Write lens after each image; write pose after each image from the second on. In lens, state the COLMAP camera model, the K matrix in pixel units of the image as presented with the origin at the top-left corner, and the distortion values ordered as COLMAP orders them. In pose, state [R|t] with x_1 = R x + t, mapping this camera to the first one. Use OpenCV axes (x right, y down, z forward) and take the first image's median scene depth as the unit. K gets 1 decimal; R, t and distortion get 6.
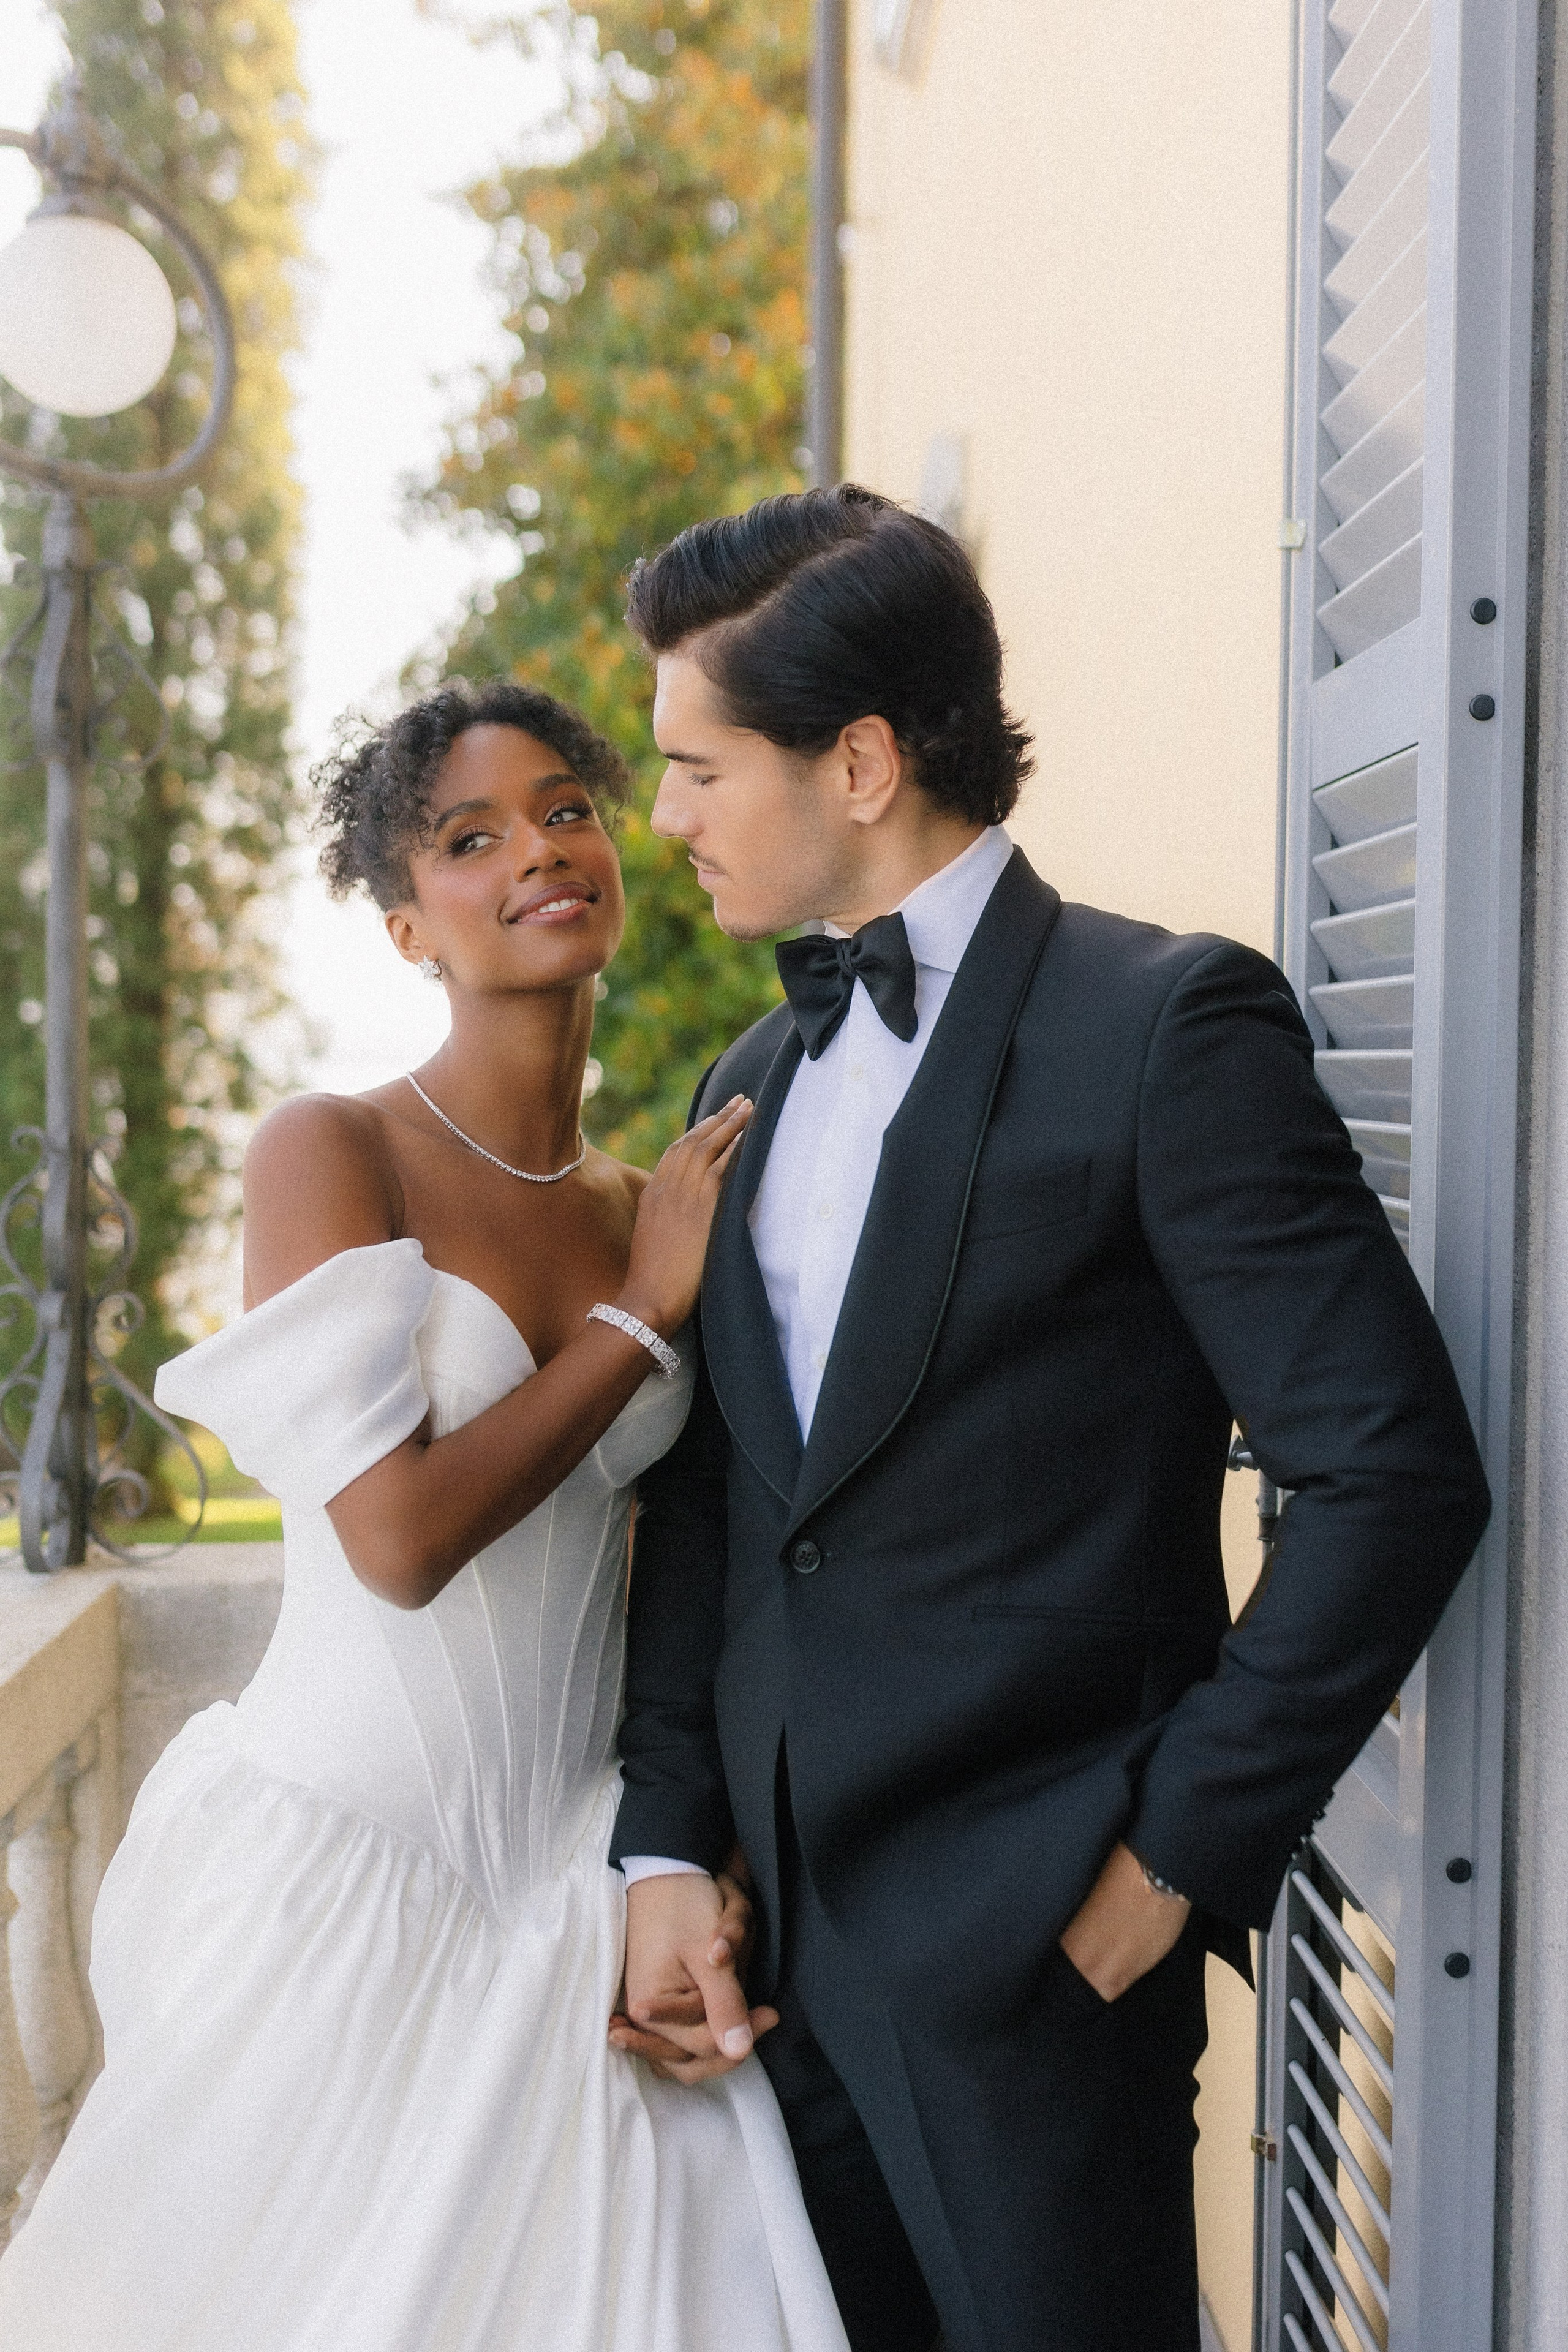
lens RADIAL K [[2287.4, 0, 784.0], [0, 2287.4, 1176.0], [0, 0, 1]] dist [-0.000959, 0.002781]
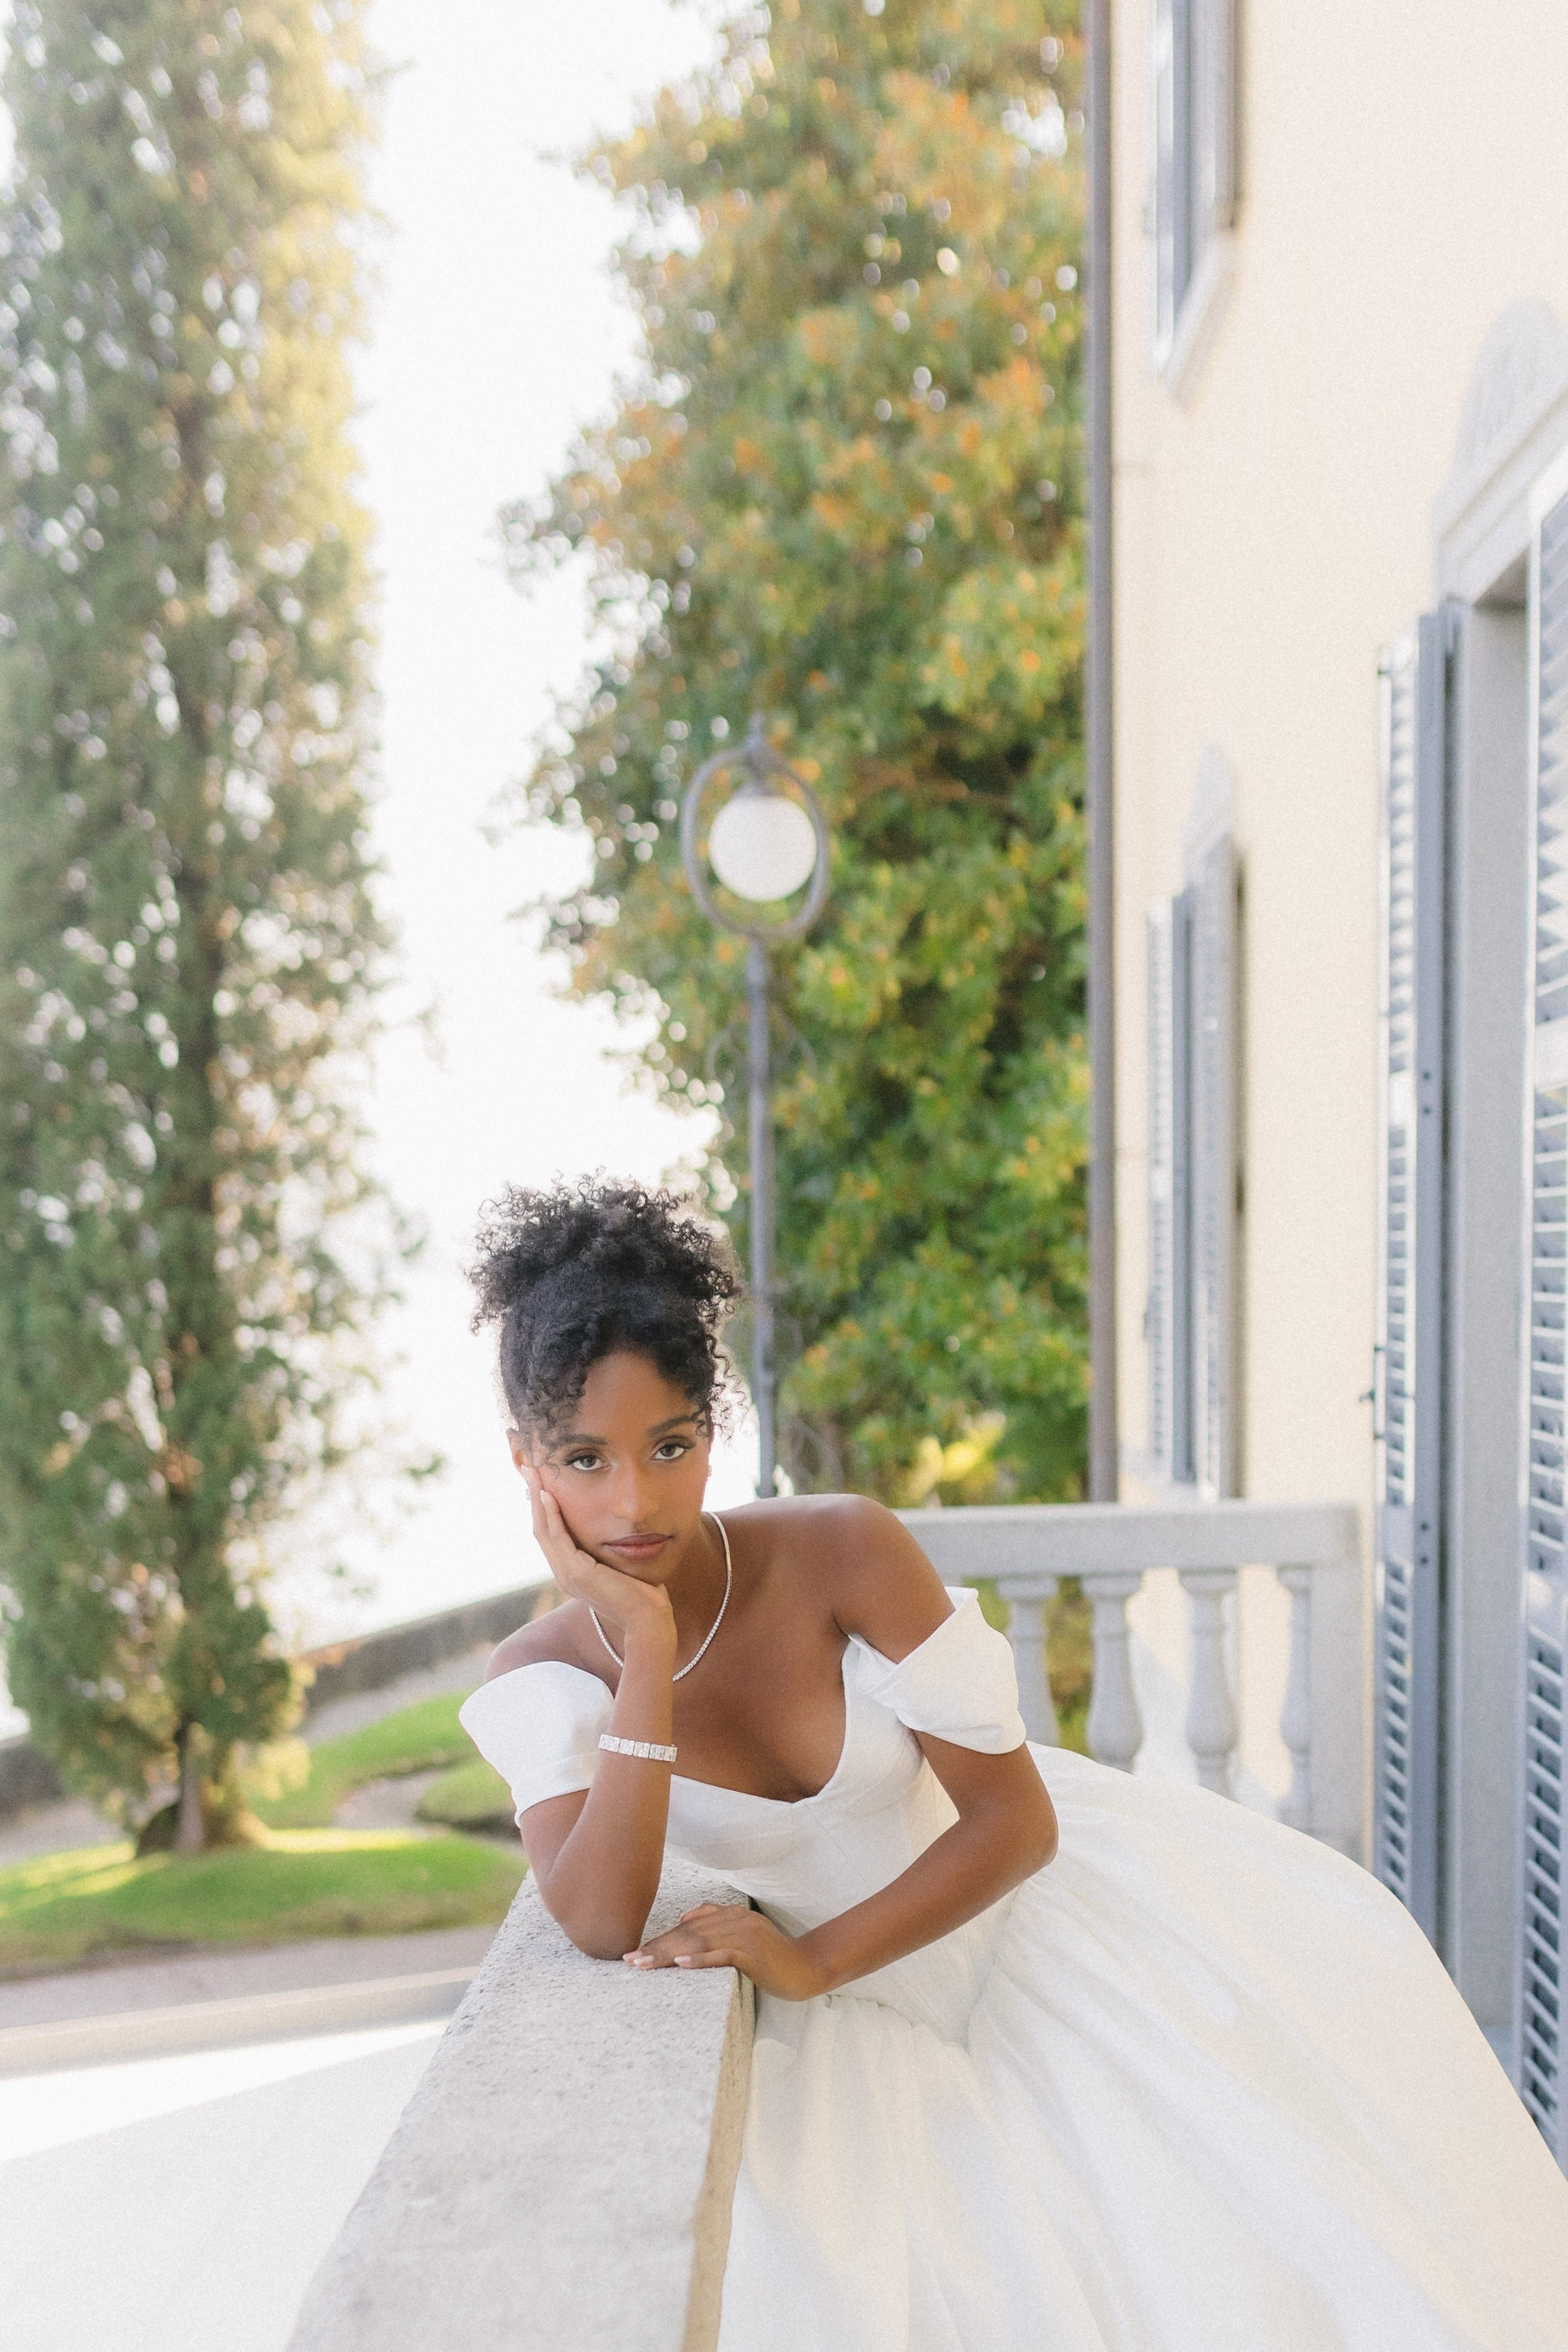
lens RADIAL K [[2233.8, 0, 784.0], [0, 2233.8, 1176.0], [0, 0, 1]] dist [-0.002717, 0.007602]
pose [[0.994143, -0.013724, -0.107195, 0.005057], [0.004753, 0.996496, -0.083501, -0.028494], [0.107965, 0.082502, 0.990725, 0.440702]]
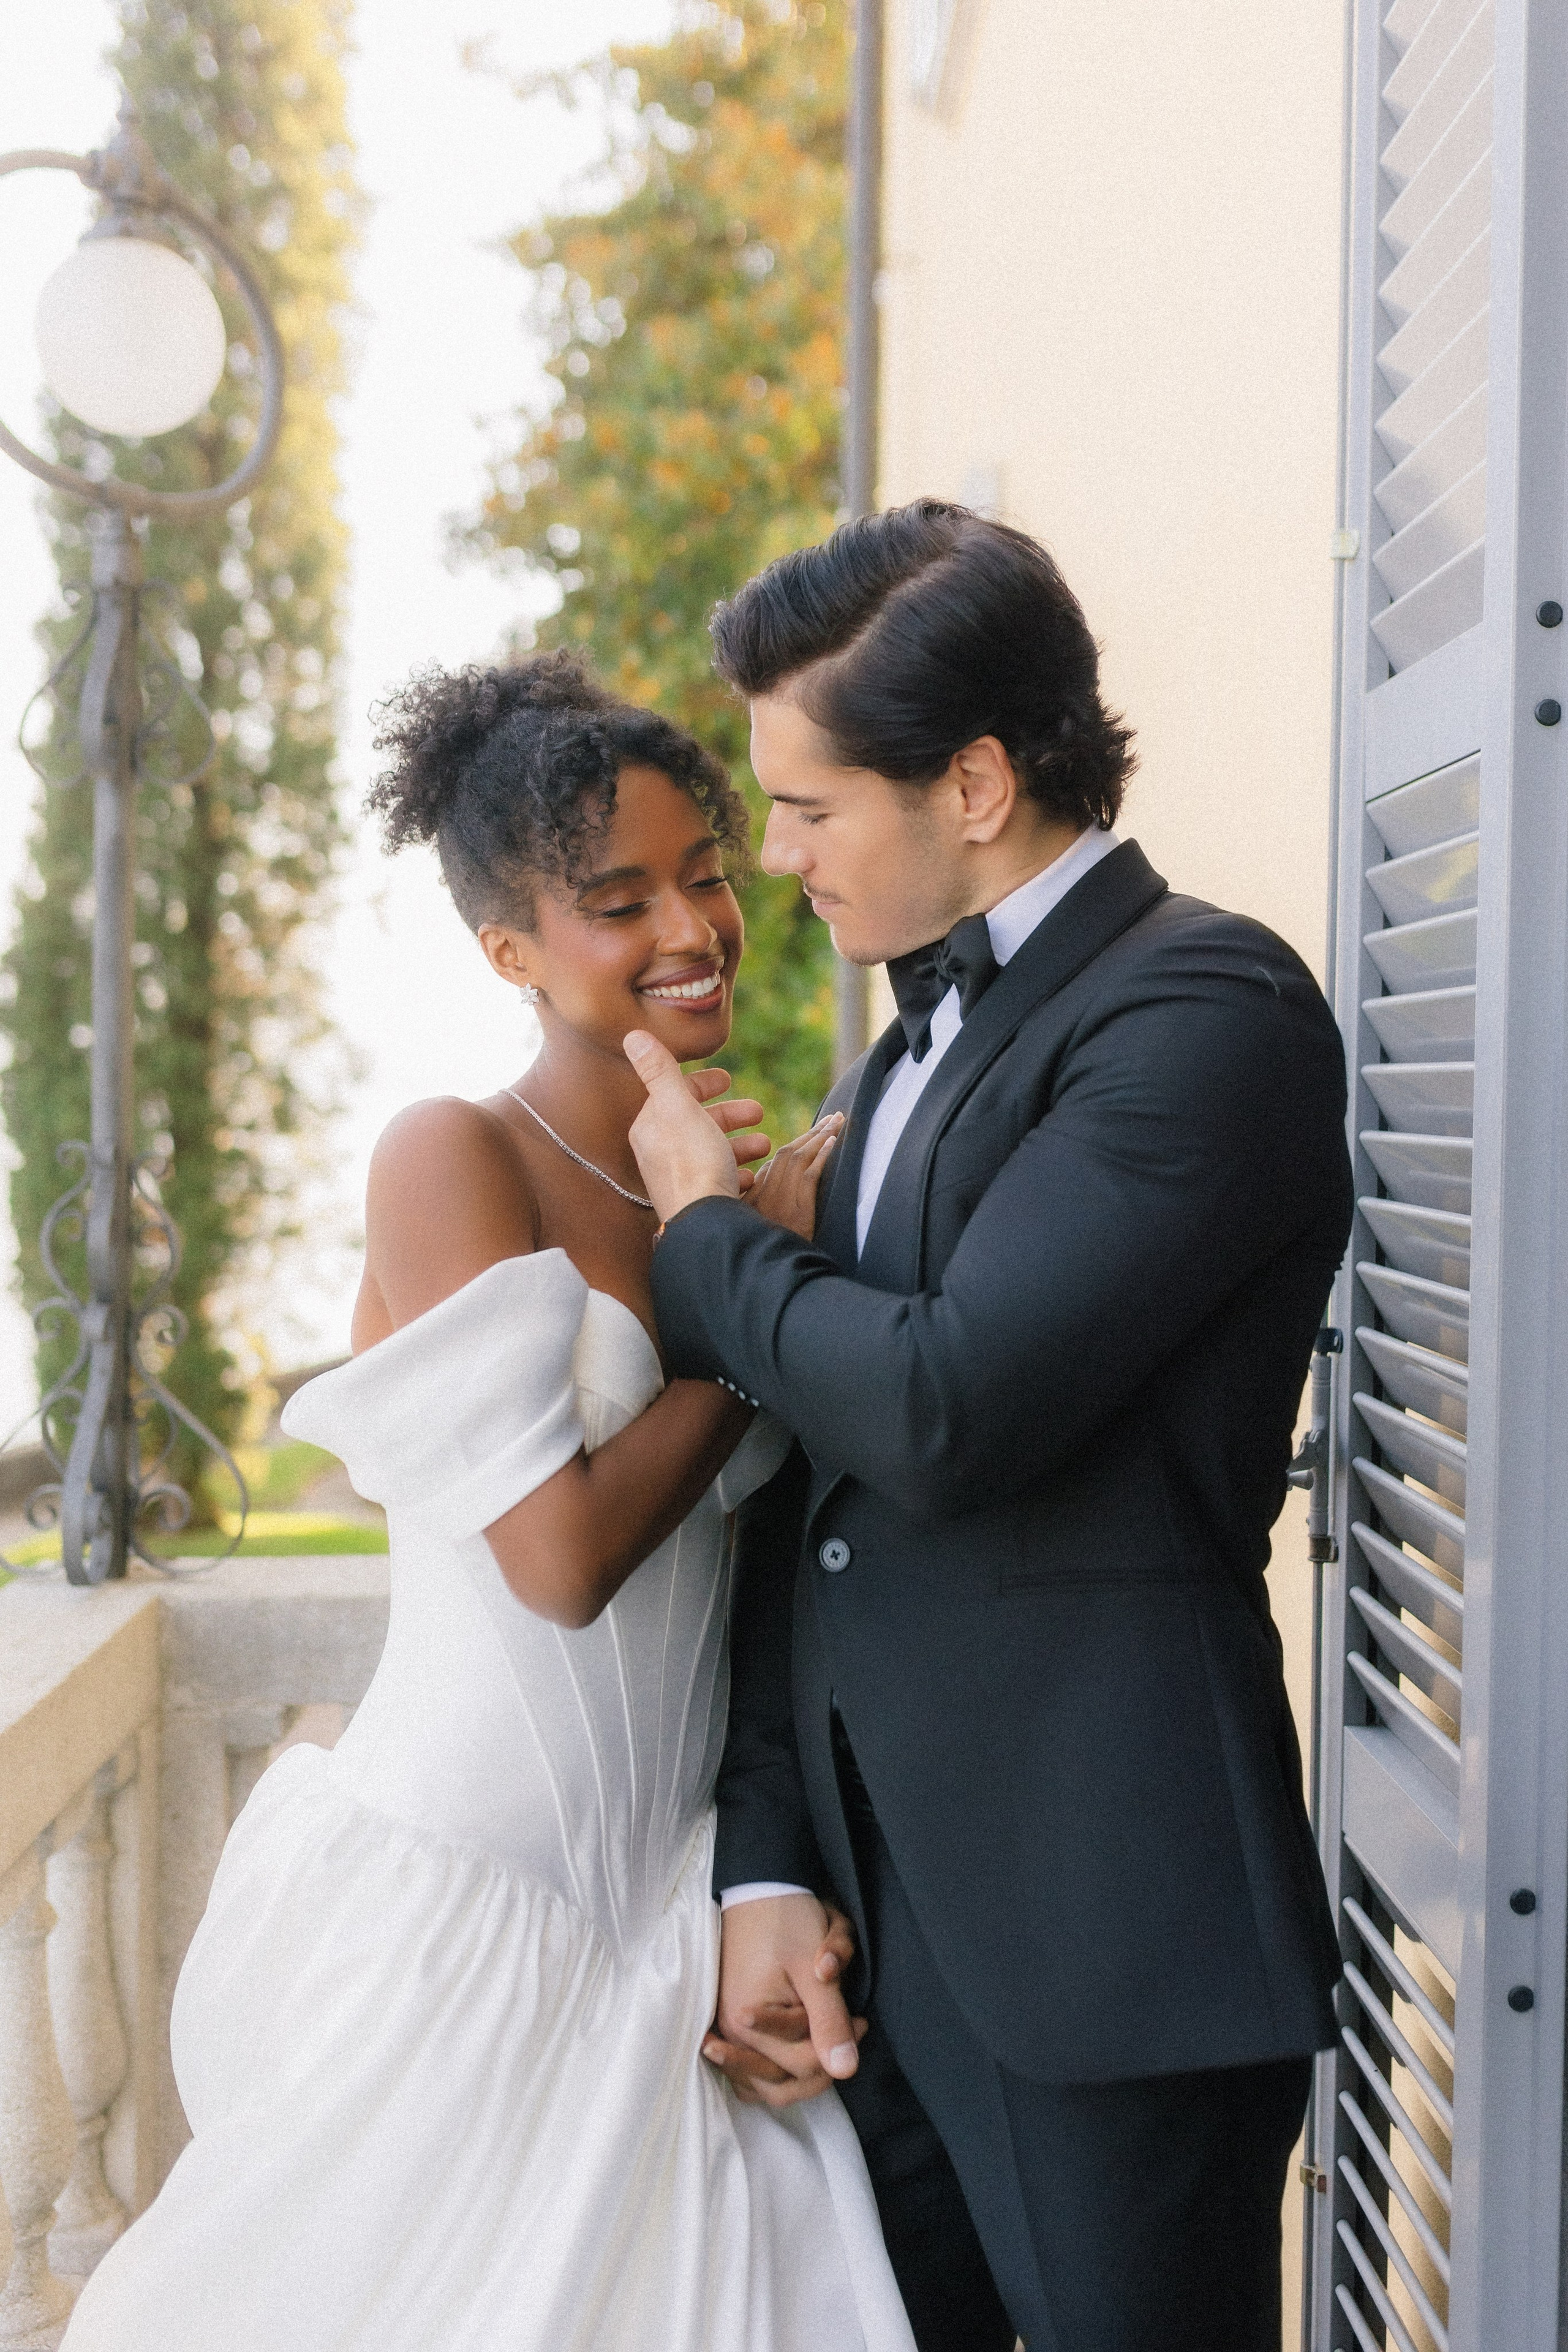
lens RADIAL K [[2233.9, 0, 784.0], [0, 2233.9, 1176.0], [0, 0, 1]] dist [-0.002717, 0.007602]
pose [[0.999906, 0.003799, -0.013211, -0.001019], [-0.003941, 0.999935, -0.010744, 0.000630], [0.013169, 0.010795, 0.999855, 0.004474]]
